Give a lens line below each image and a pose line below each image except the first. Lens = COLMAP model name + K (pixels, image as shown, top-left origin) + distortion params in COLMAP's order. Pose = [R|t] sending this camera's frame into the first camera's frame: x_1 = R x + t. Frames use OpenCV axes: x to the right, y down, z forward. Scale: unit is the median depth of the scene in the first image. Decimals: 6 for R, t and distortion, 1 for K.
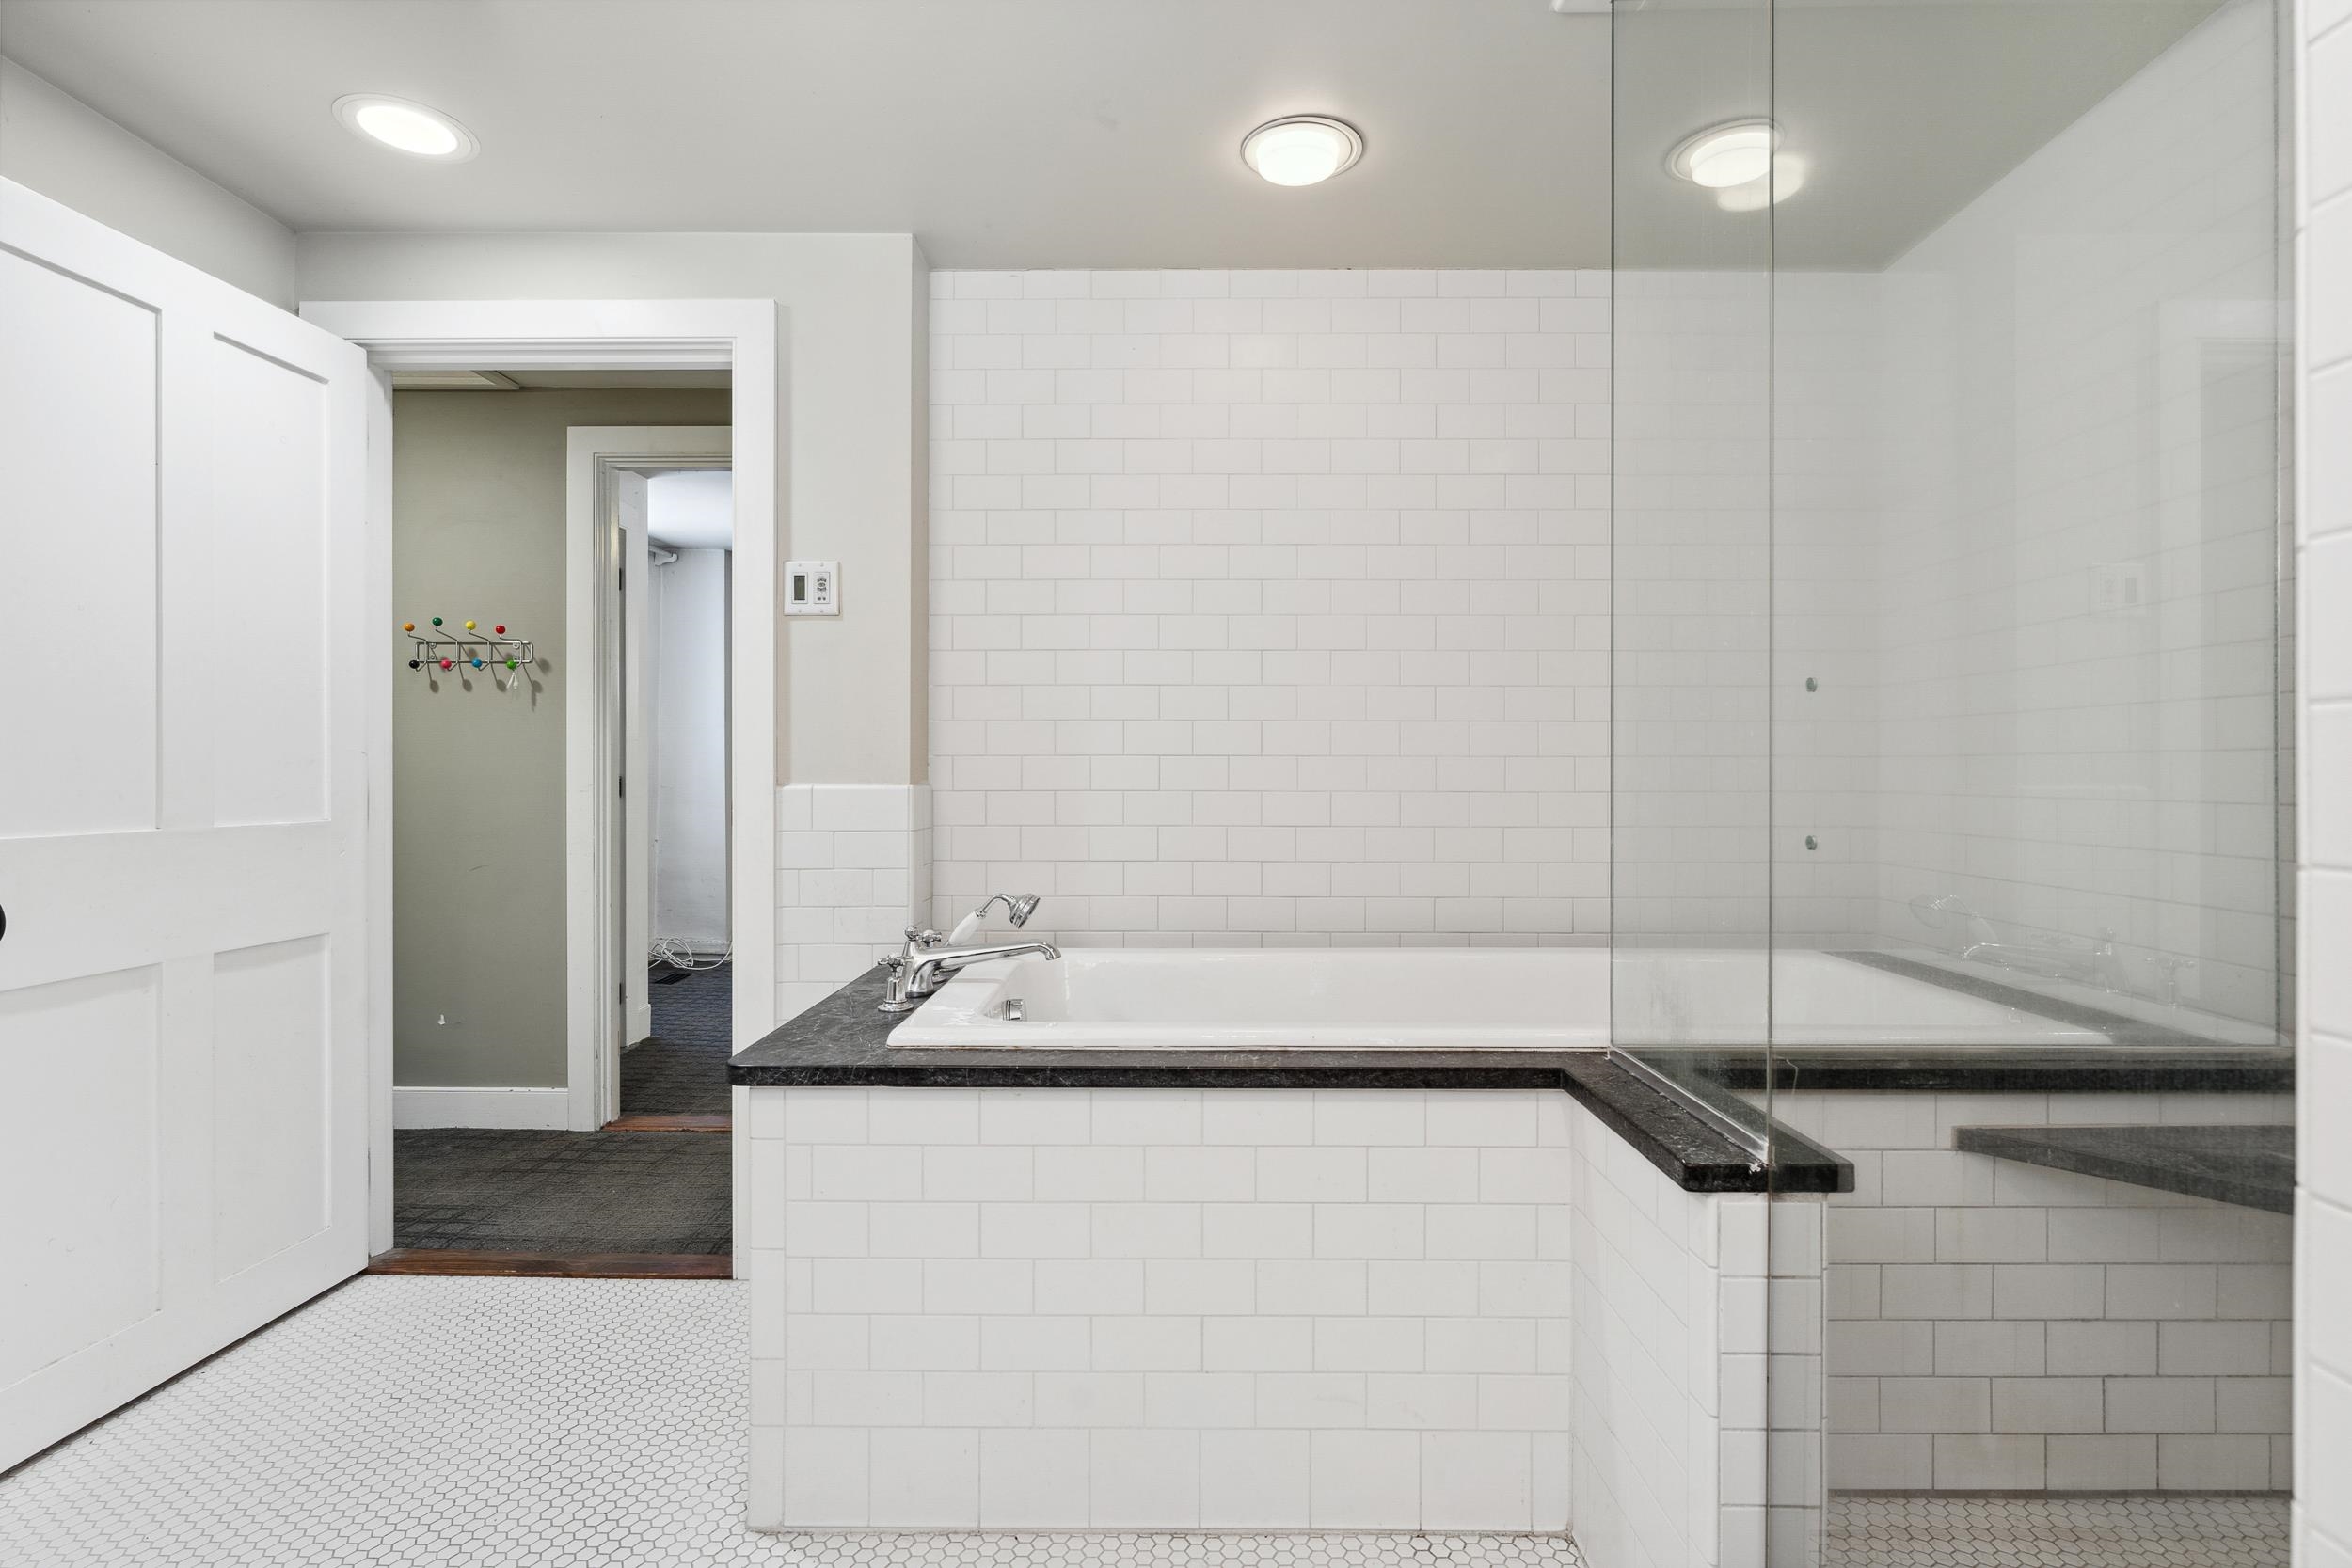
lens RADIAL K [[1136.2, 0, 1177.5], [0, 1136.2, 774.6], [0, 0, 1]] dist [-0.002526, 0.000518]
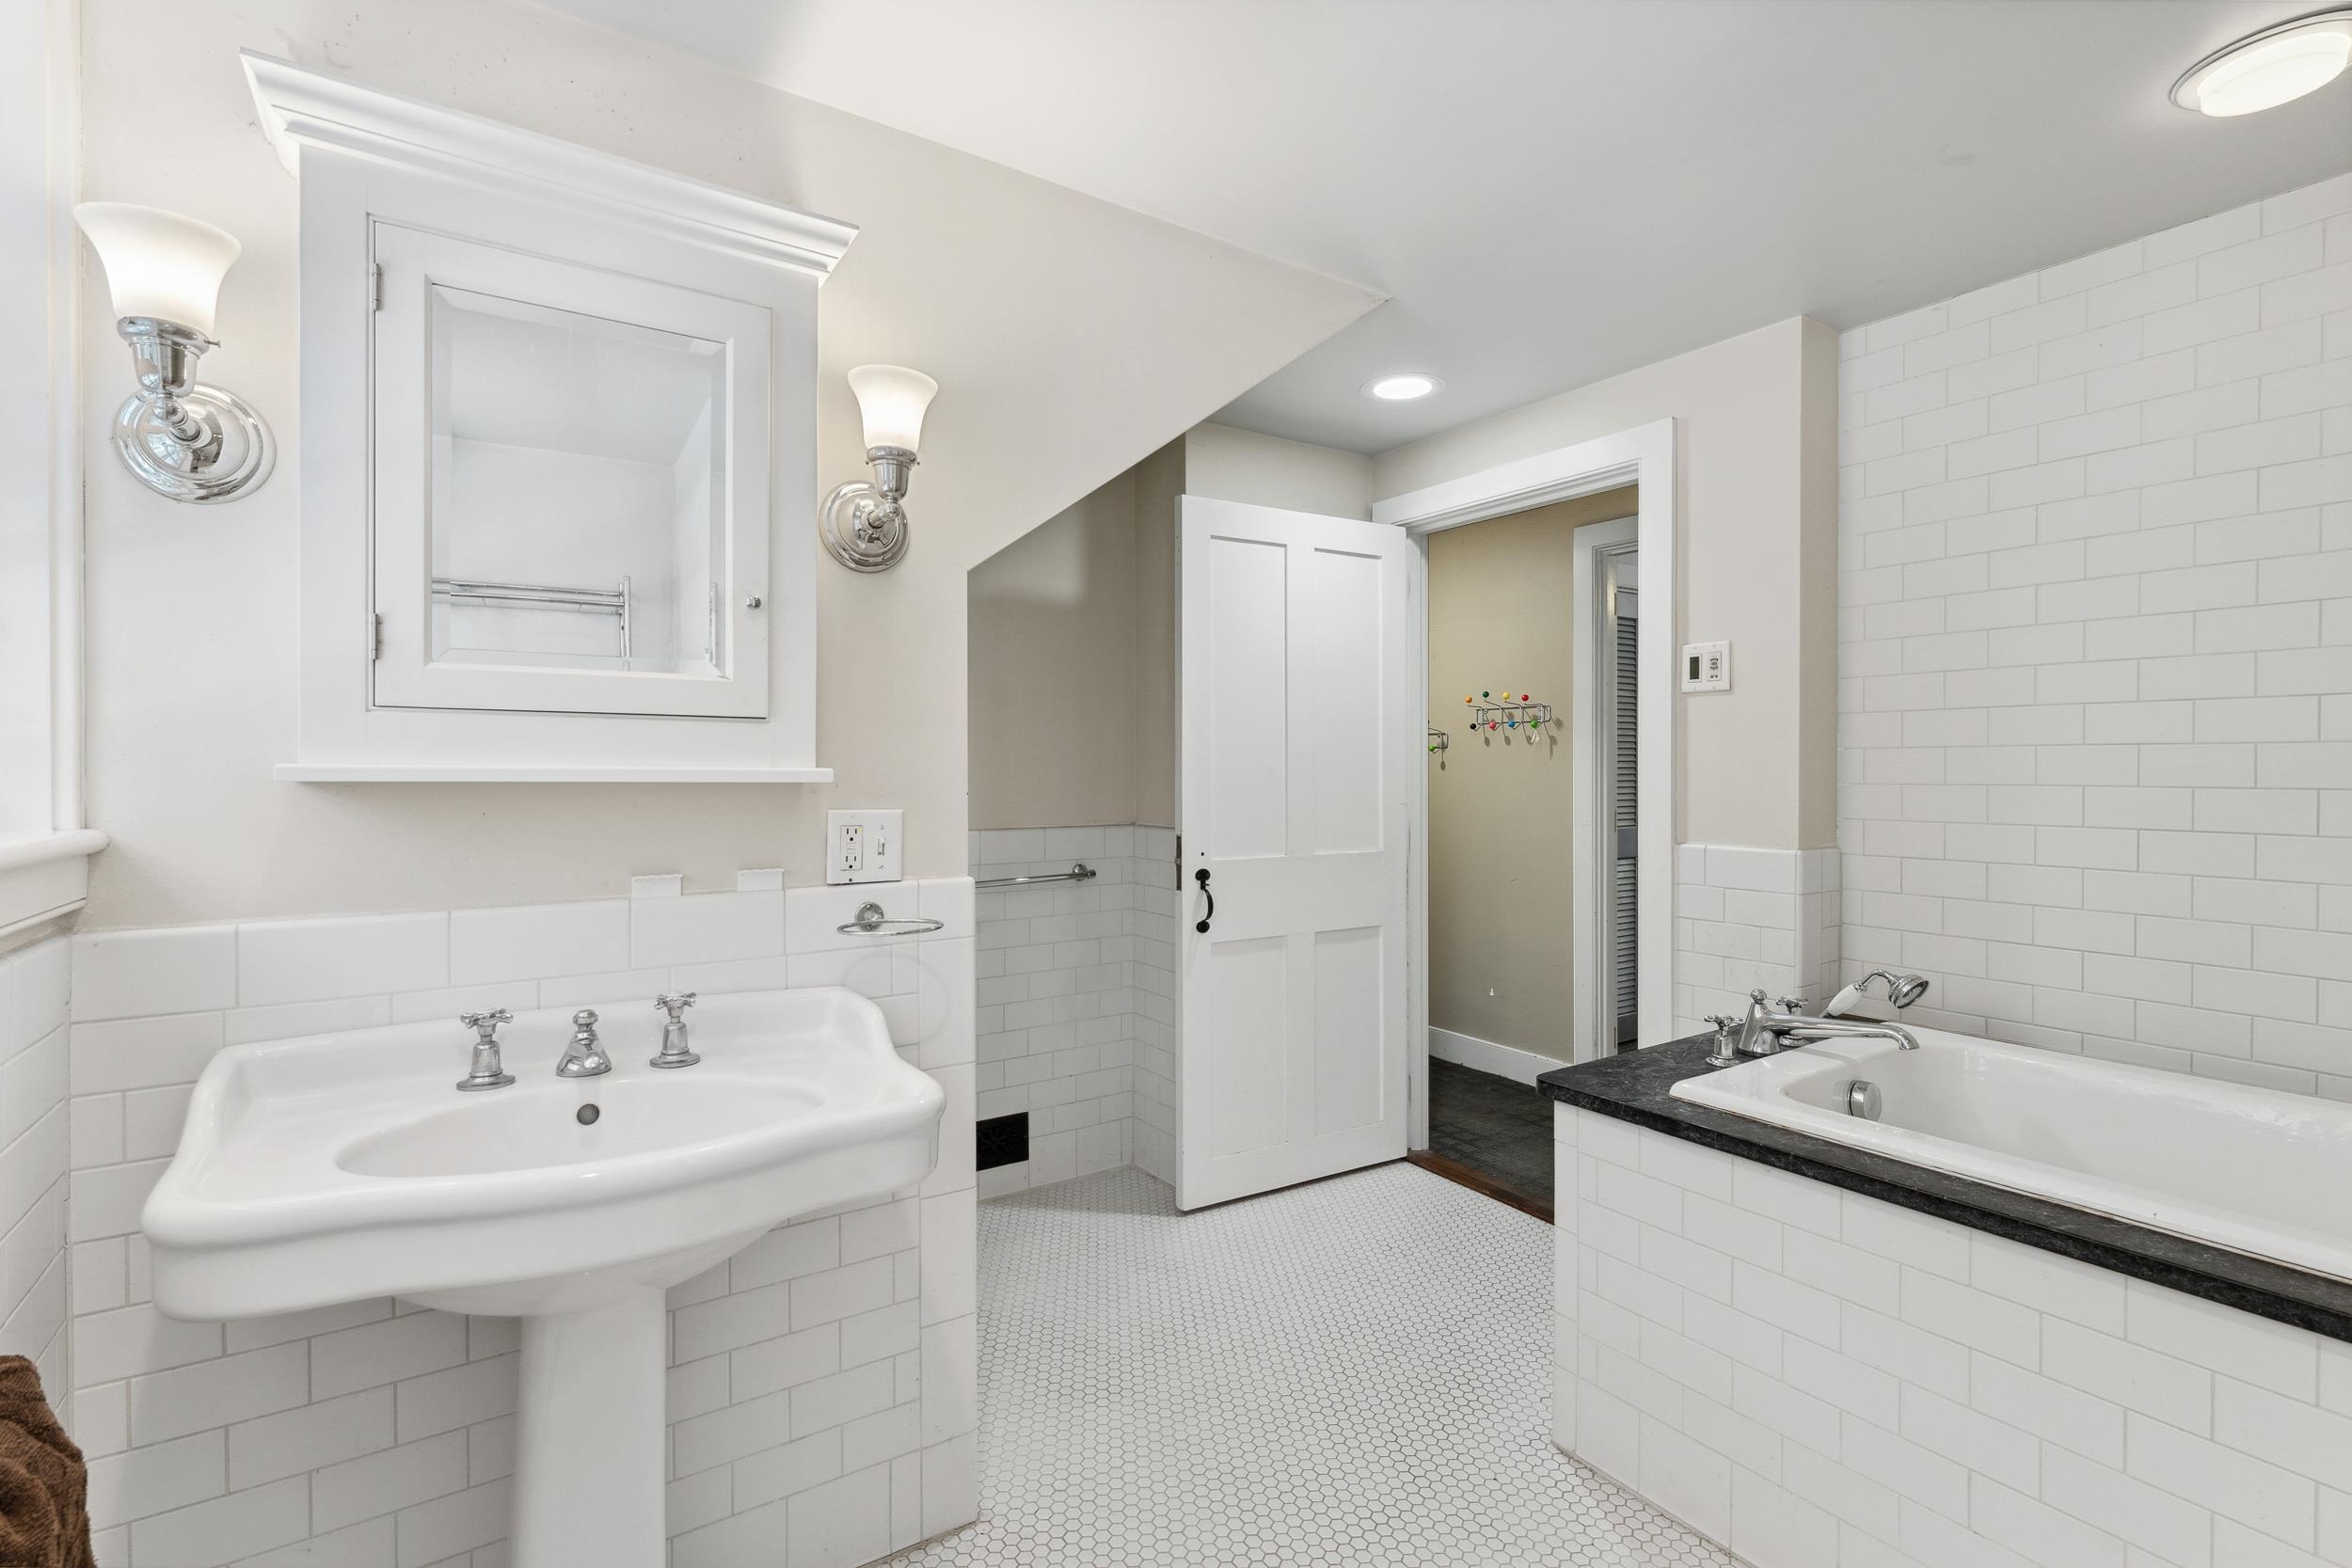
lens RADIAL K [[1069.0, 0, 1161.7], [0, 1069.0, 784.0], [0, 0, 1]] dist [0.000215, -0.000577]
pose [[0.555150, 0.012490, -0.831657, 0.247343], [-0.001007, 0.999897, 0.014344, -0.063509], [0.831750, -0.007126, 0.555105, -0.020957]]
